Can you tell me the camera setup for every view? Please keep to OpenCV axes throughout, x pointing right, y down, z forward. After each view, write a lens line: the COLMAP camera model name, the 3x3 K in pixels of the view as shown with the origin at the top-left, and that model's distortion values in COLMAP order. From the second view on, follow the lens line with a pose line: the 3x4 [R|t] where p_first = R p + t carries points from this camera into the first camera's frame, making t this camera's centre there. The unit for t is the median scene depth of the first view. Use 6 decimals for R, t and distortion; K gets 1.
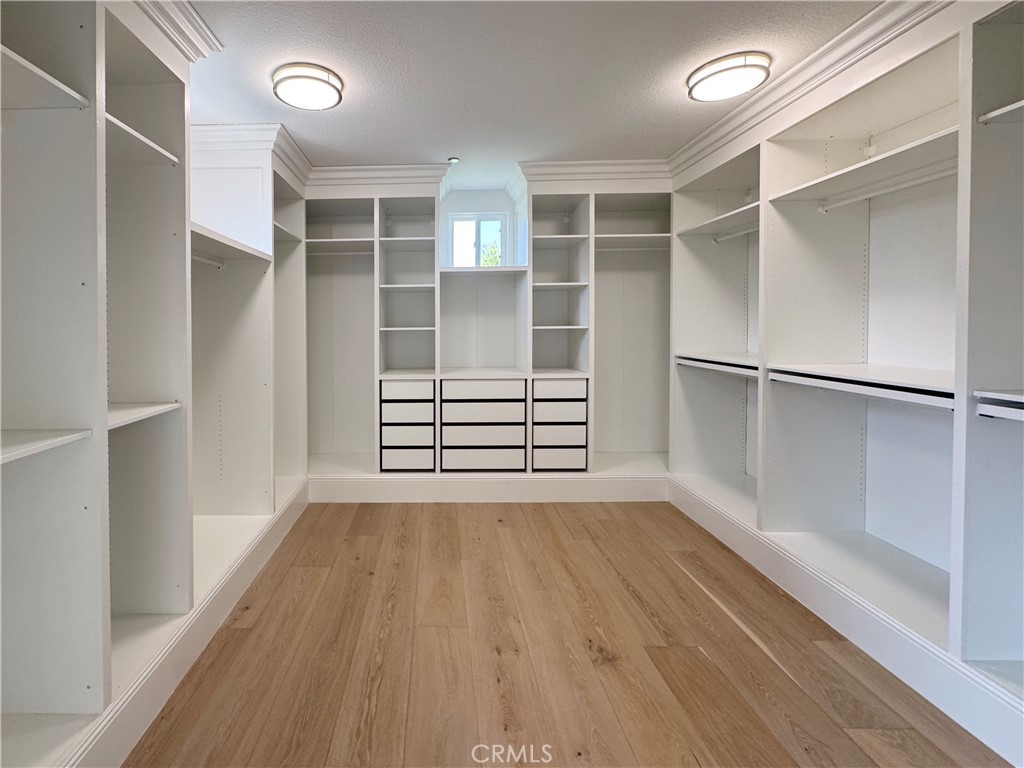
lens RADIAL K [[424.1, 0, 512.5], [0, 424.1, 330.6], [0, 0, 1]] dist [-0.001583, 0.000055]
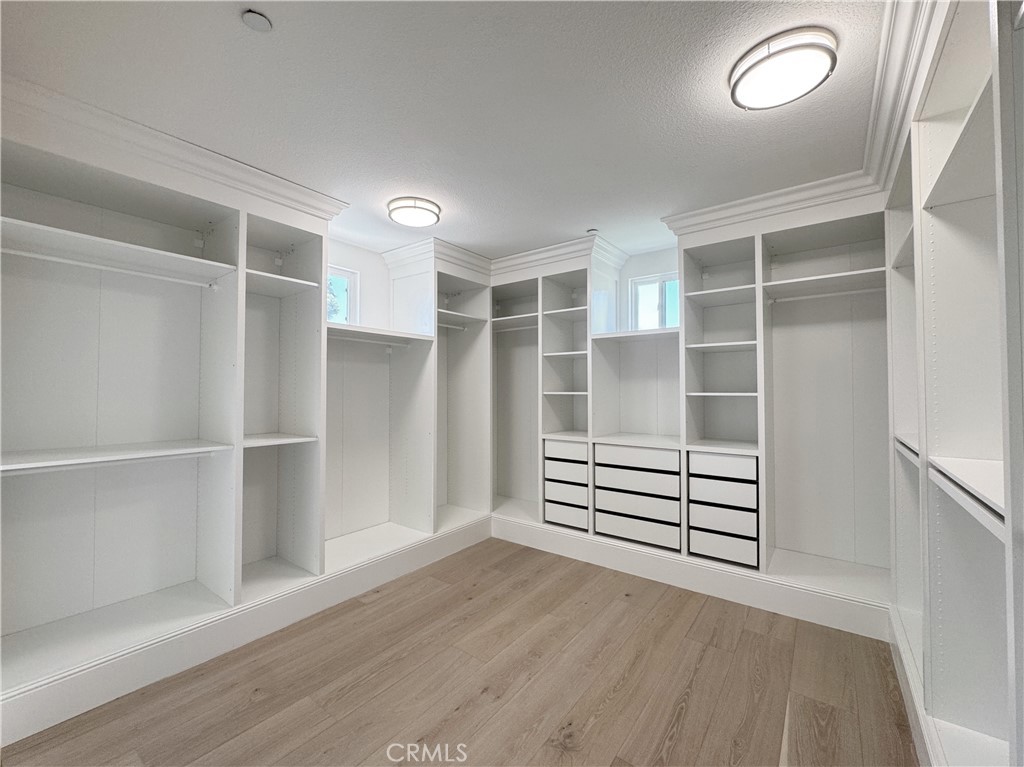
lens RADIAL K [[413.3, 0, 506.9], [0, 413.3, 381.4], [0, 0, 1]] dist [-0.002515, -0.000220]
pose [[0.815148, -0.001709, -0.579251, 0.250642], [-0.017178, 0.999484, -0.027123, -0.003322], [0.578999, 0.032060, 0.814698, 0.057946]]
